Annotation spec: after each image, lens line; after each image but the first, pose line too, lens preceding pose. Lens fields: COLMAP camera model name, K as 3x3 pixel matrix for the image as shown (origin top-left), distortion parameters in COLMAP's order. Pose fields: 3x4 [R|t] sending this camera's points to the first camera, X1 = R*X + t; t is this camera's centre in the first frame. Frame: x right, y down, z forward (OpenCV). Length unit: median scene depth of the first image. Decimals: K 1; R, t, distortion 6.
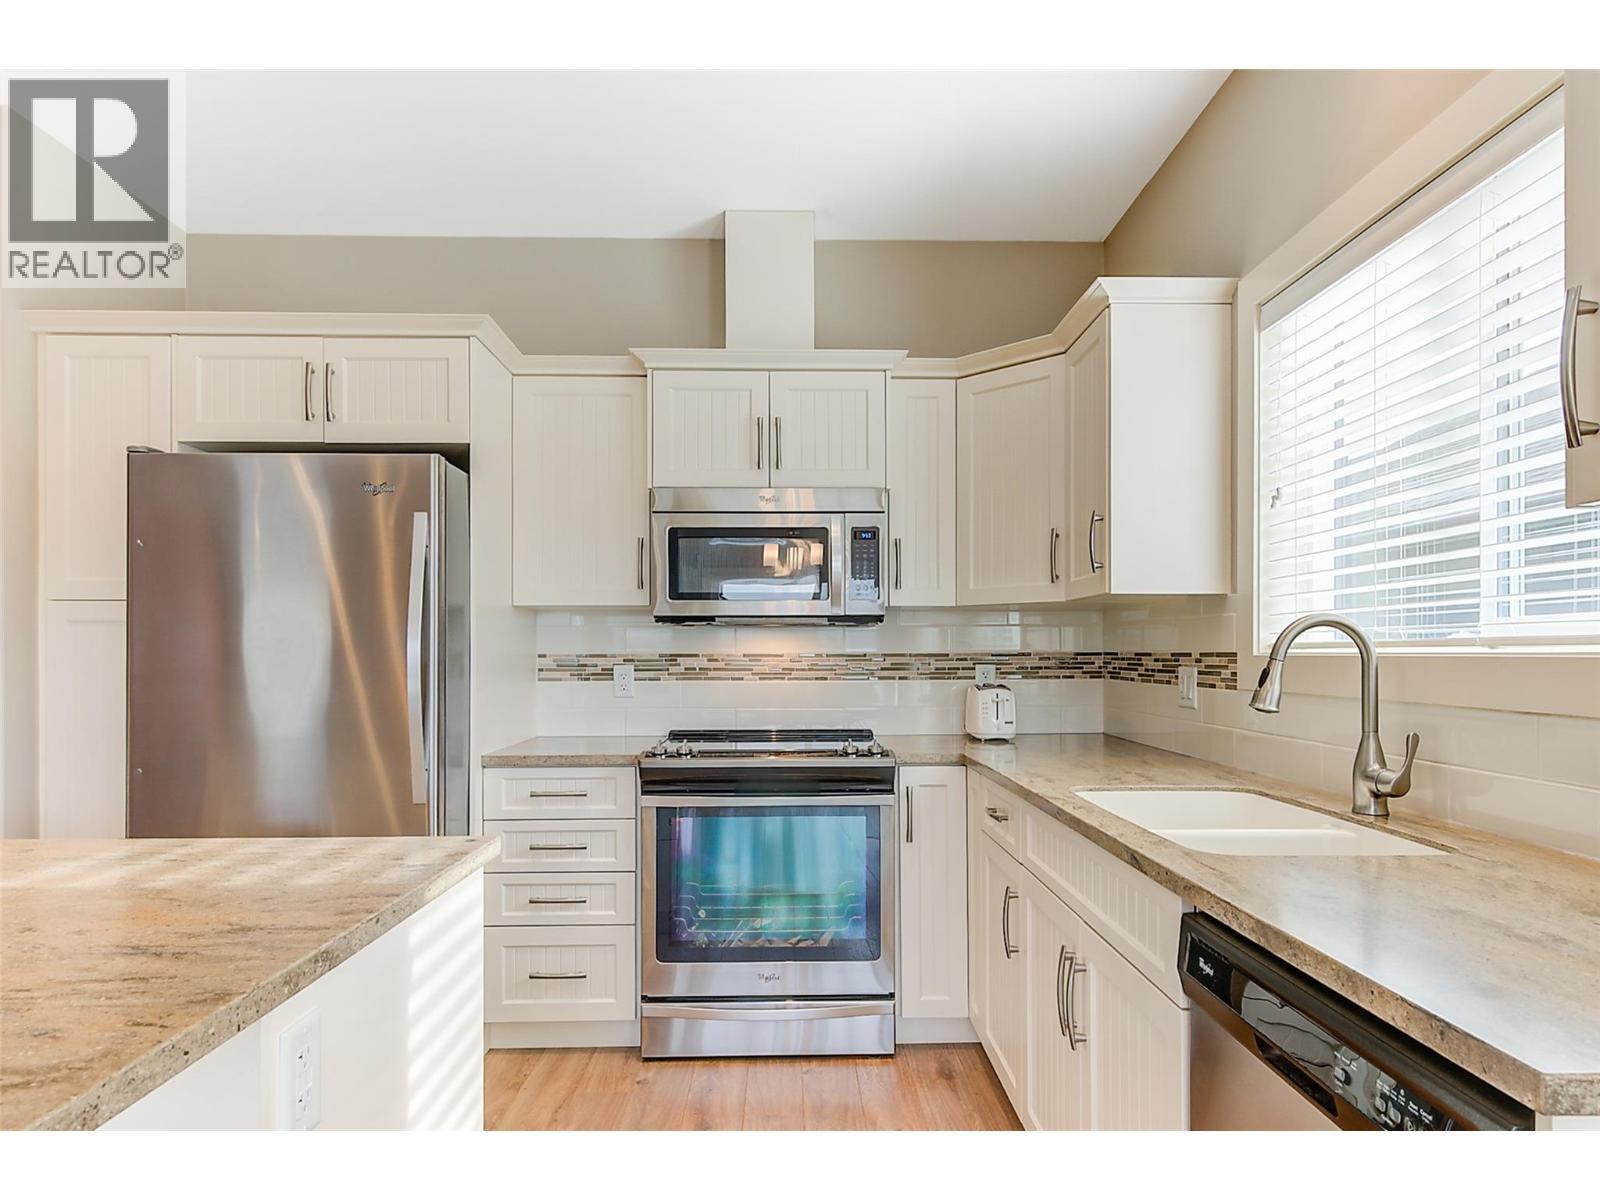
lens RADIAL K [[960.8, 0, 803.0], [0, 960.8, 647.6], [0, 0, 1]] dist [0.001362, 0.000479]
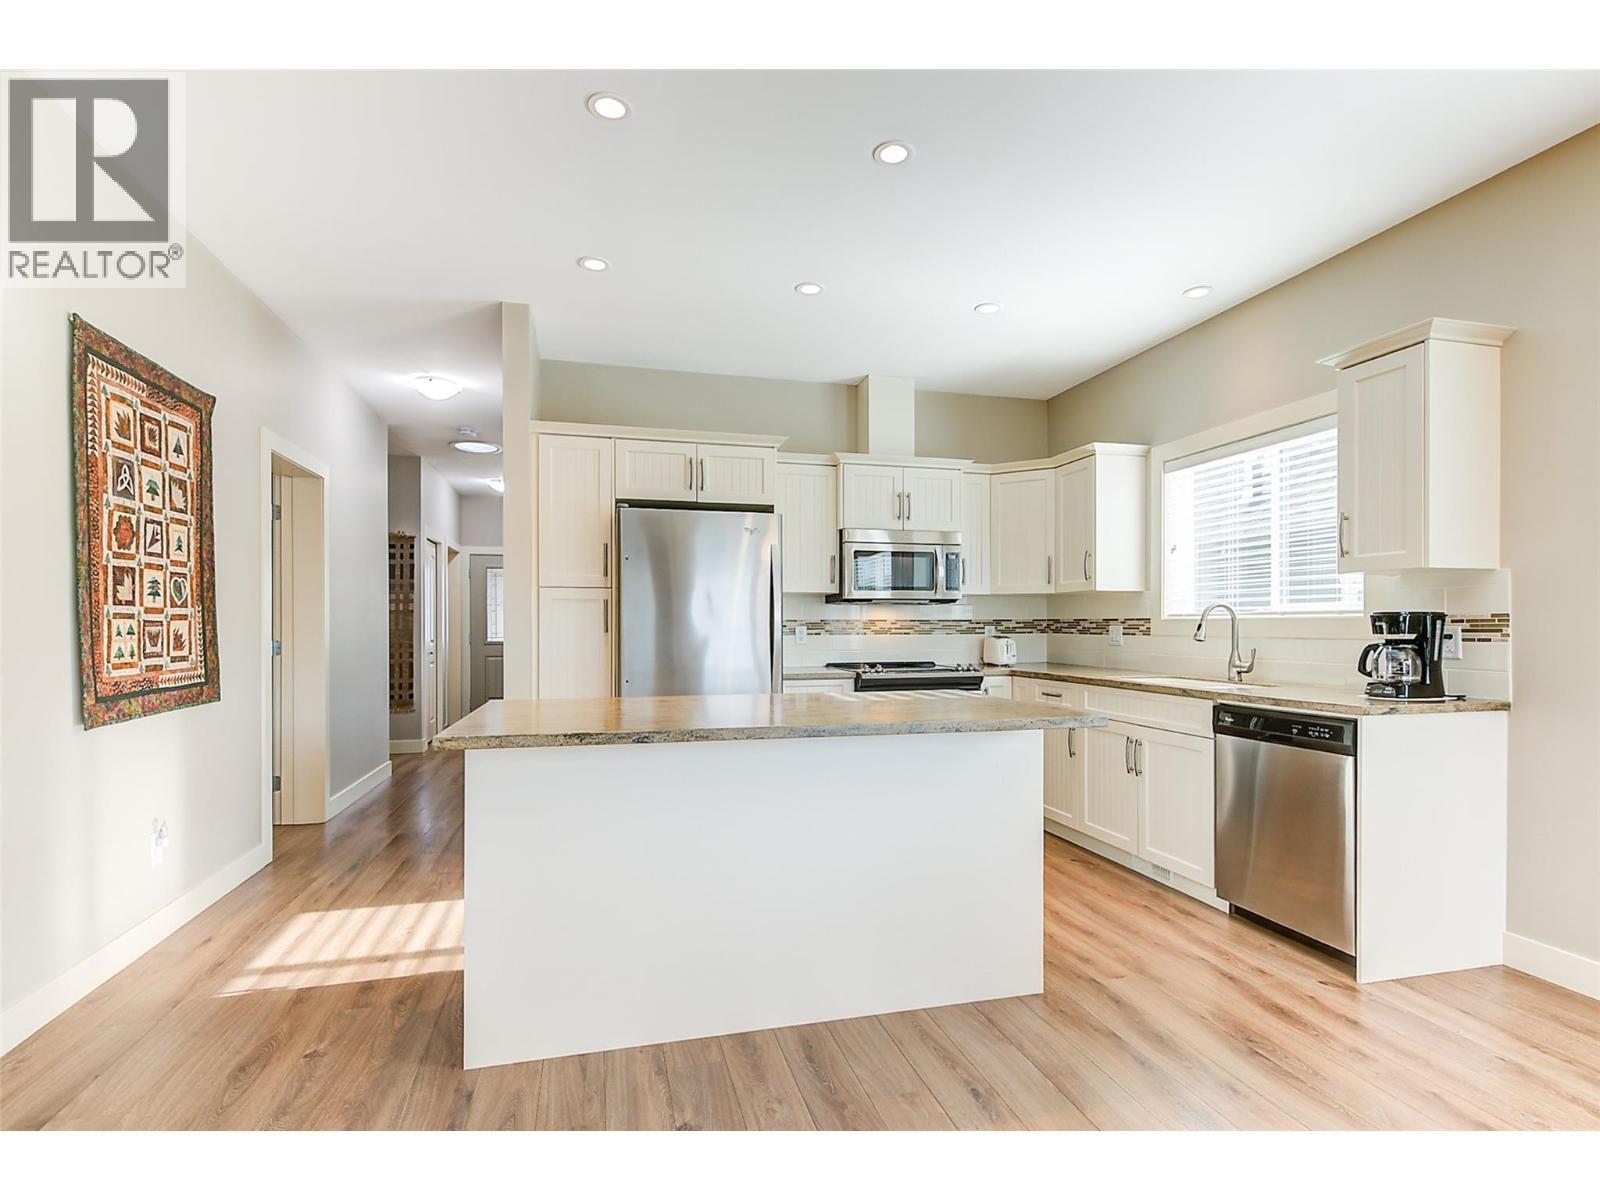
lens RADIAL K [[784.9, 0, 800.4], [0, 784.9, 627.3], [0, 0, 1]] dist [-0.000720, -0.000109]
pose [[0.971997, -0.000945, 0.234991, -0.590985], [-0.001371, 0.999952, 0.009693, 0.007223], [-0.234988, -0.009743, 0.971949, -0.436140]]
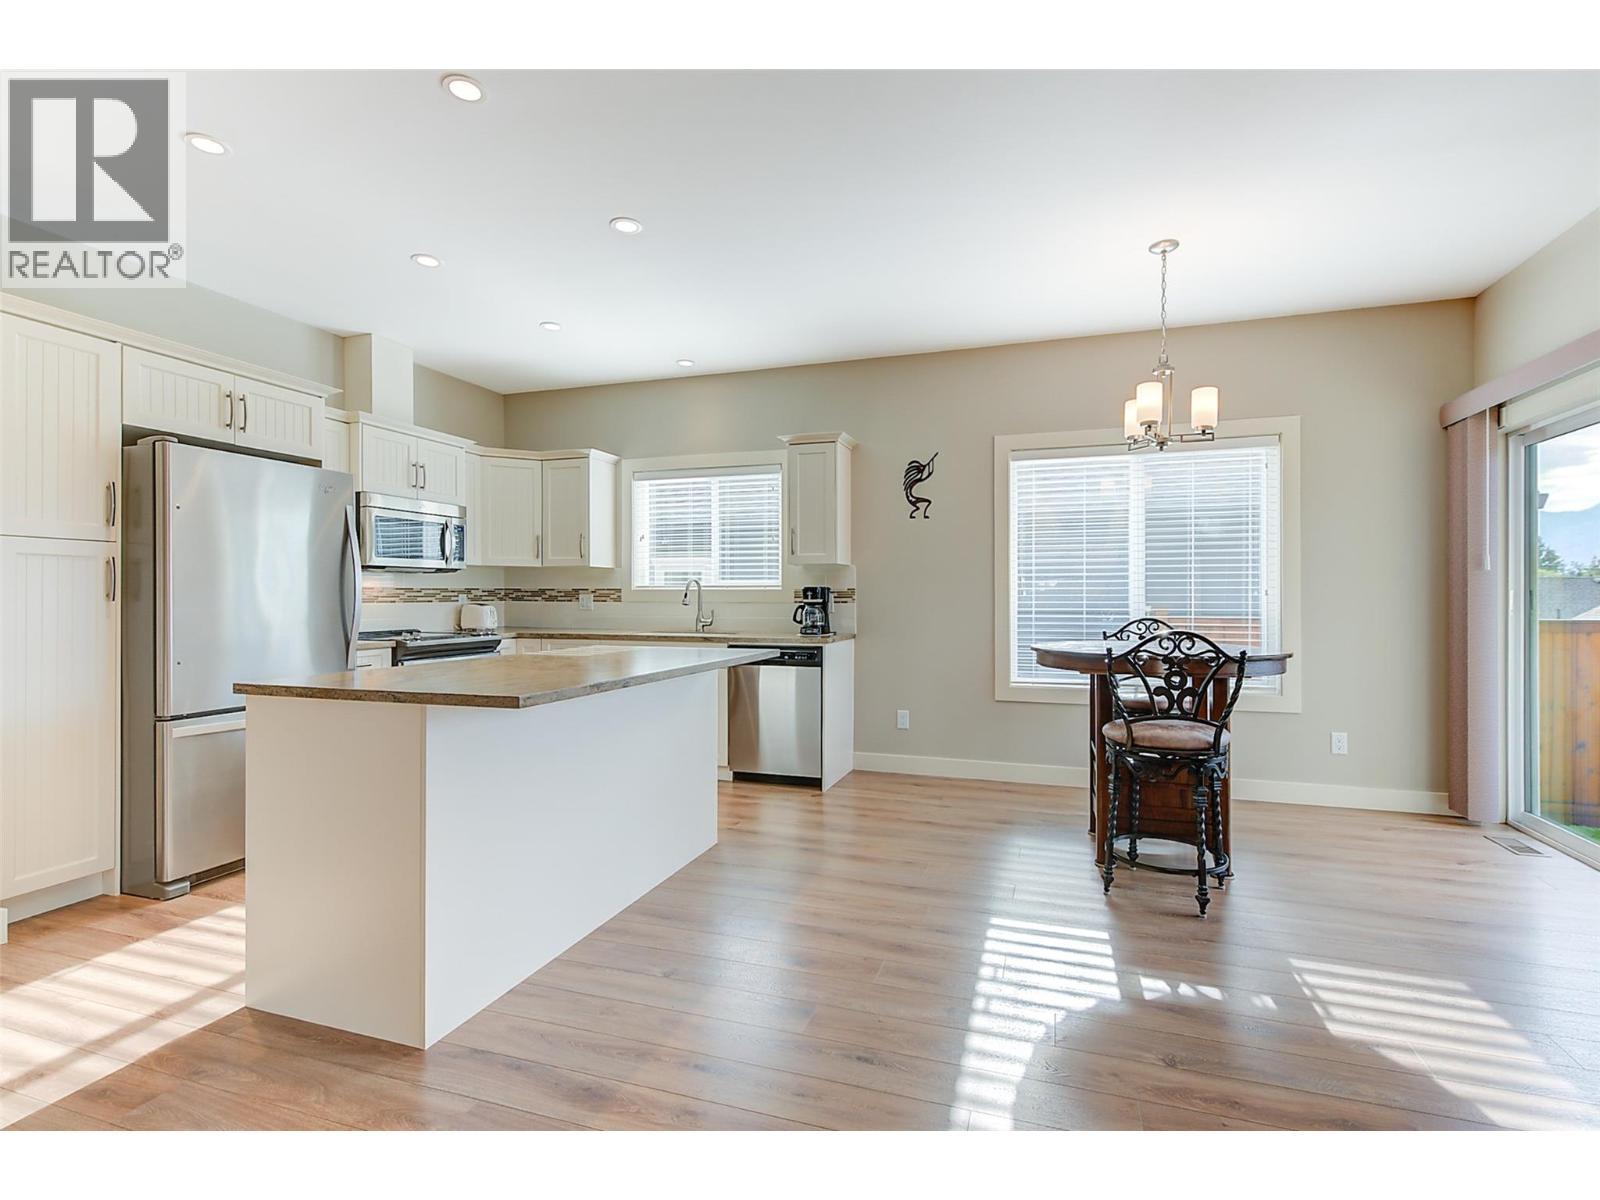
lens RADIAL K [[757.4, 0, 813.4], [0, 757.4, 588.9], [0, 0, 1]] dist [0.000359, 0.000176]
pose [[0.332555, 0.010321, 0.943027, -1.187197], [-0.009124, 0.999929, -0.007727, 0.013737], [-0.943040, -0.006034, 0.332625, -0.232342]]
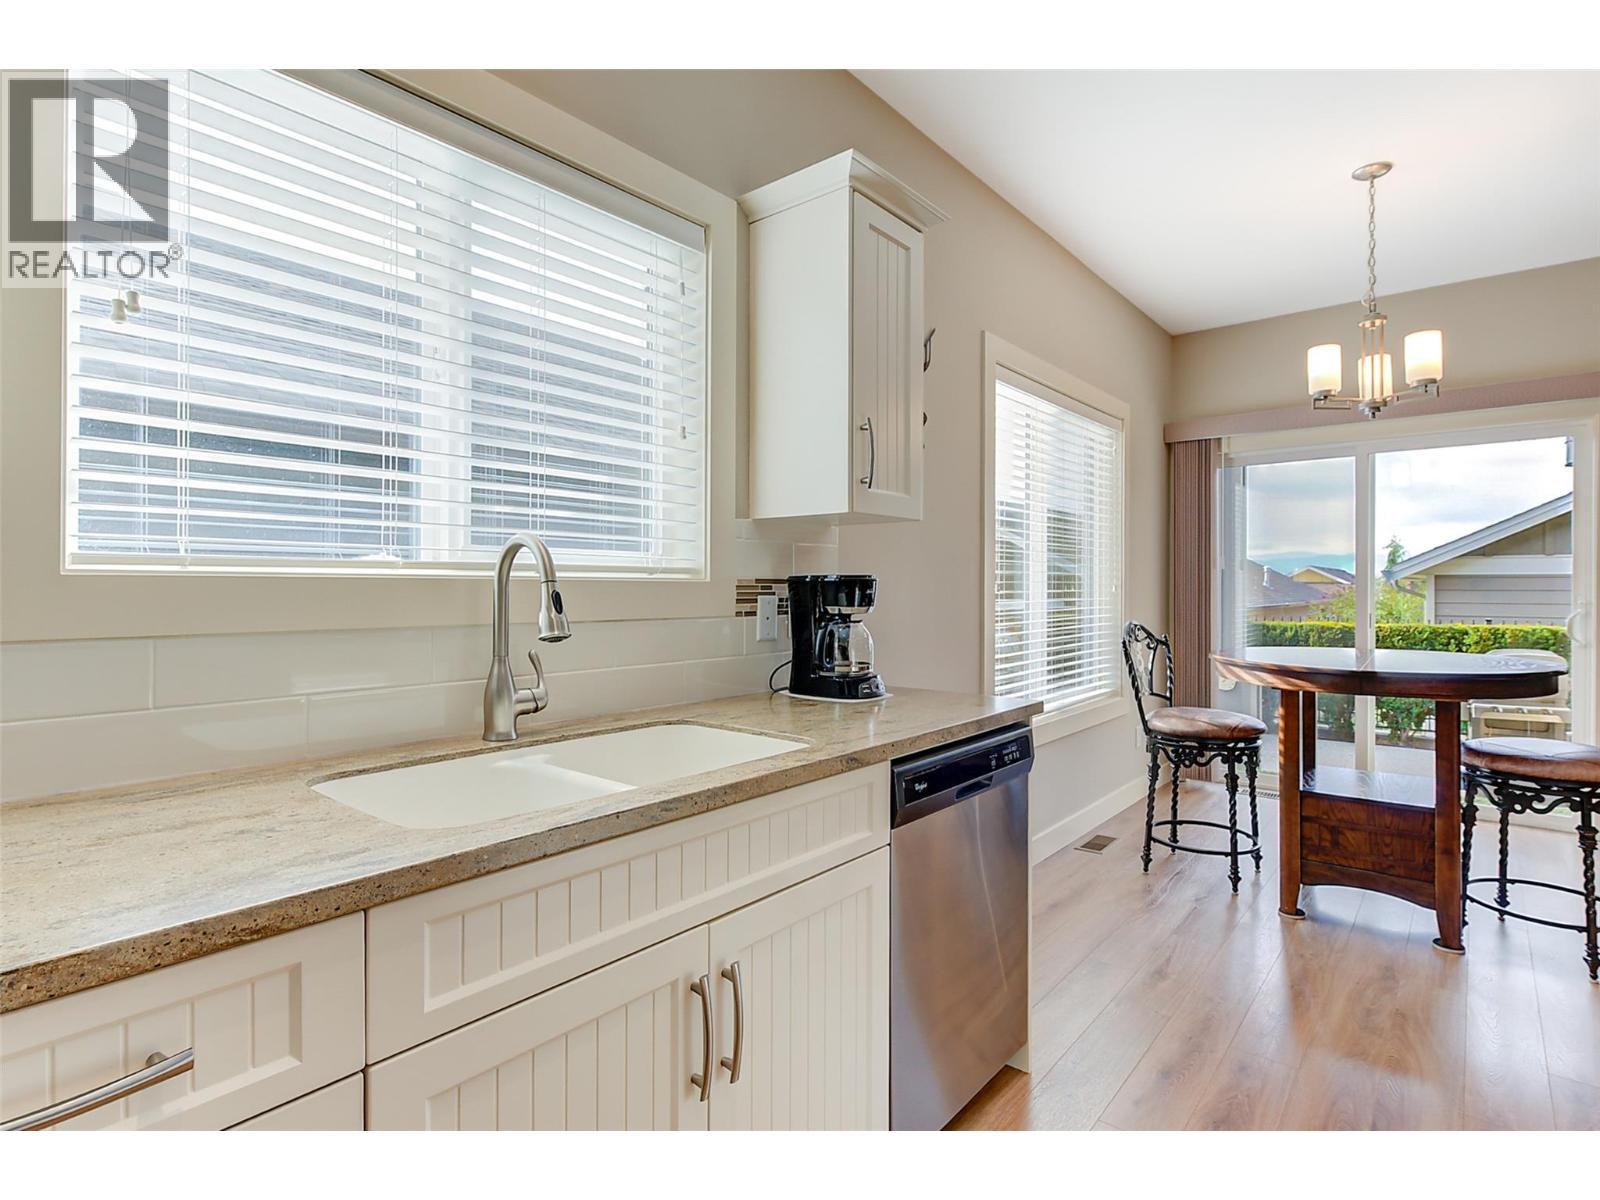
lens RADIAL K [[757.4, 0, 813.4], [0, 757.4, 588.9], [0, 0, 1]] dist [0.000359, 0.000176]
pose [[-0.739088, -0.012942, 0.673484, -0.094905], [-0.012230, 0.999908, 0.005794, 0.005510], [-0.673498, -0.003954, -0.739179, 0.777275]]
